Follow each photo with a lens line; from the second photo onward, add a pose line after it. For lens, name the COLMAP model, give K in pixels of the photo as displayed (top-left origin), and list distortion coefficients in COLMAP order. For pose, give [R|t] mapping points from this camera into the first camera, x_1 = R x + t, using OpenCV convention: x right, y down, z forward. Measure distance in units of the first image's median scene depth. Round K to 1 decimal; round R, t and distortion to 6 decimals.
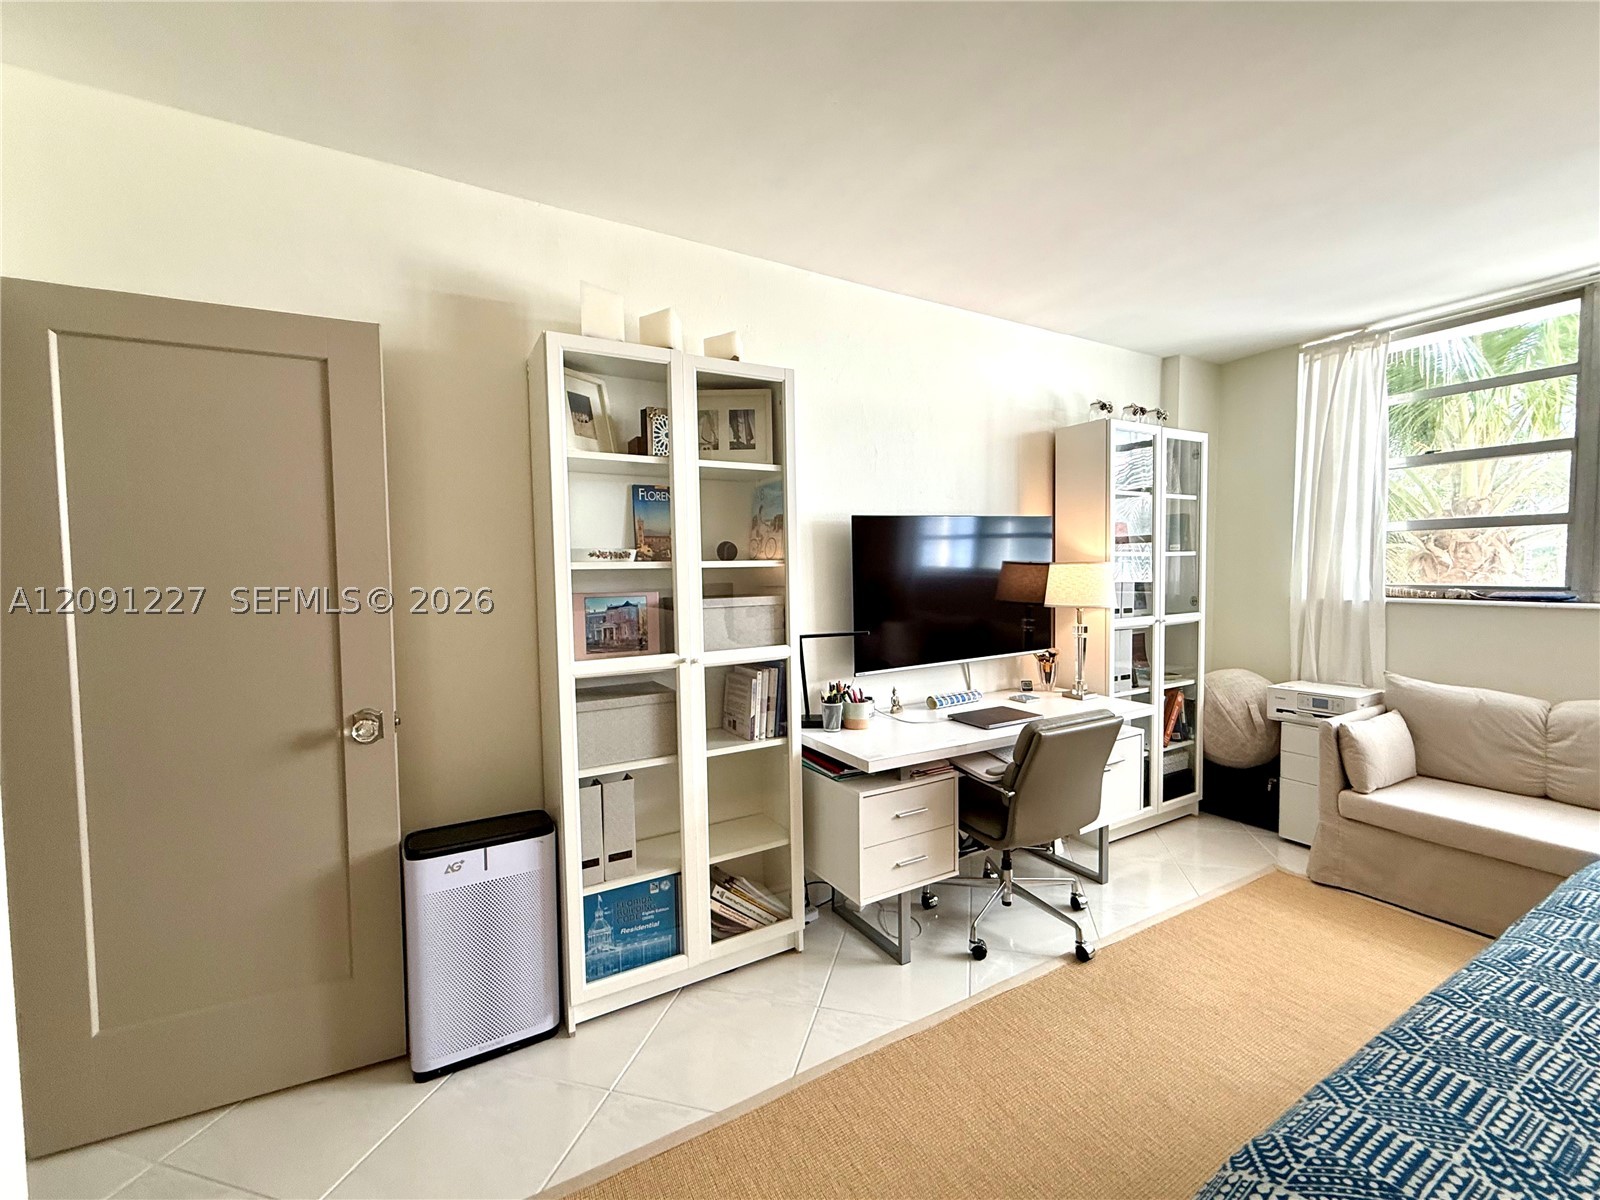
lens RADIAL K [[649.0, 0, 795.0], [0, 649.0, 602.5], [0, 0, 1]] dist [0.000622, 0.000080]
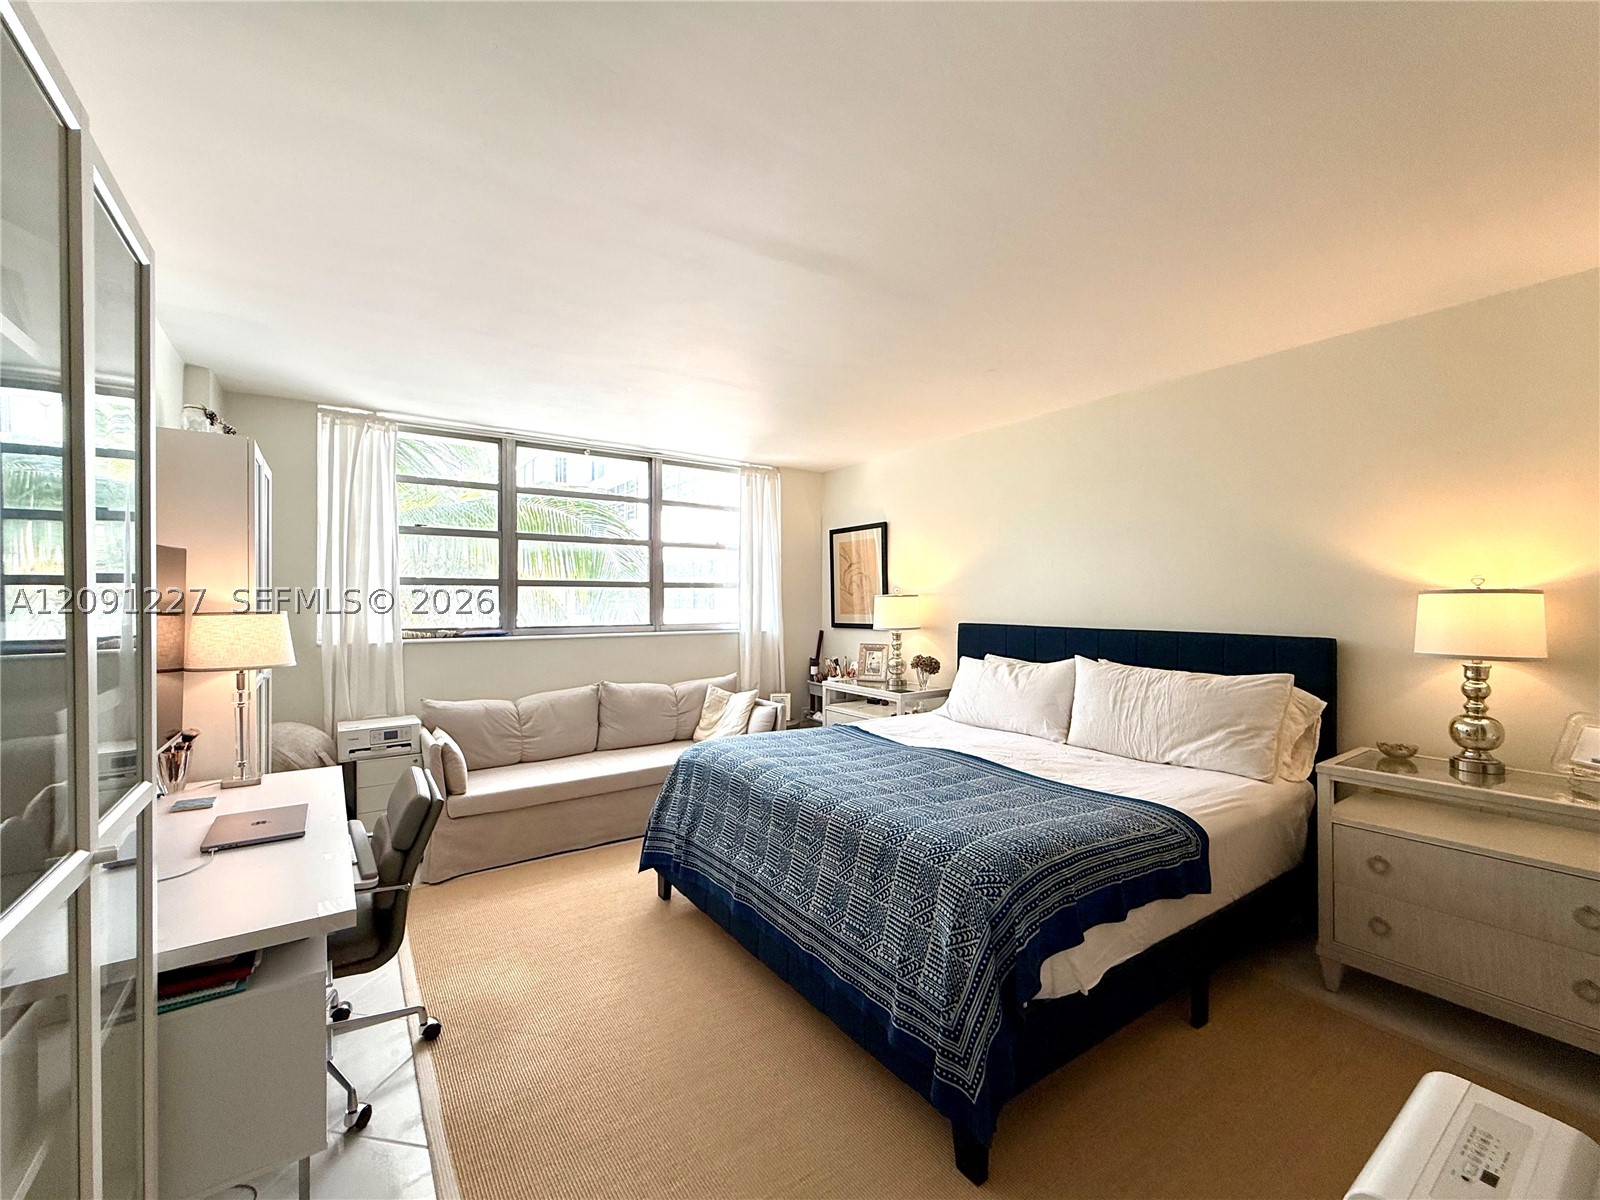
lens RADIAL K [[649.0, 0, 805.0], [0, 649.0, 609.1], [0, 0, 1]] dist [0.000622, 0.000080]
pose [[-0.076584, 0.000757, 0.997063, -0.385231], [0.054692, 0.998497, 0.003443, -0.029242], [-0.995562, 0.054795, -0.076511, 0.361777]]
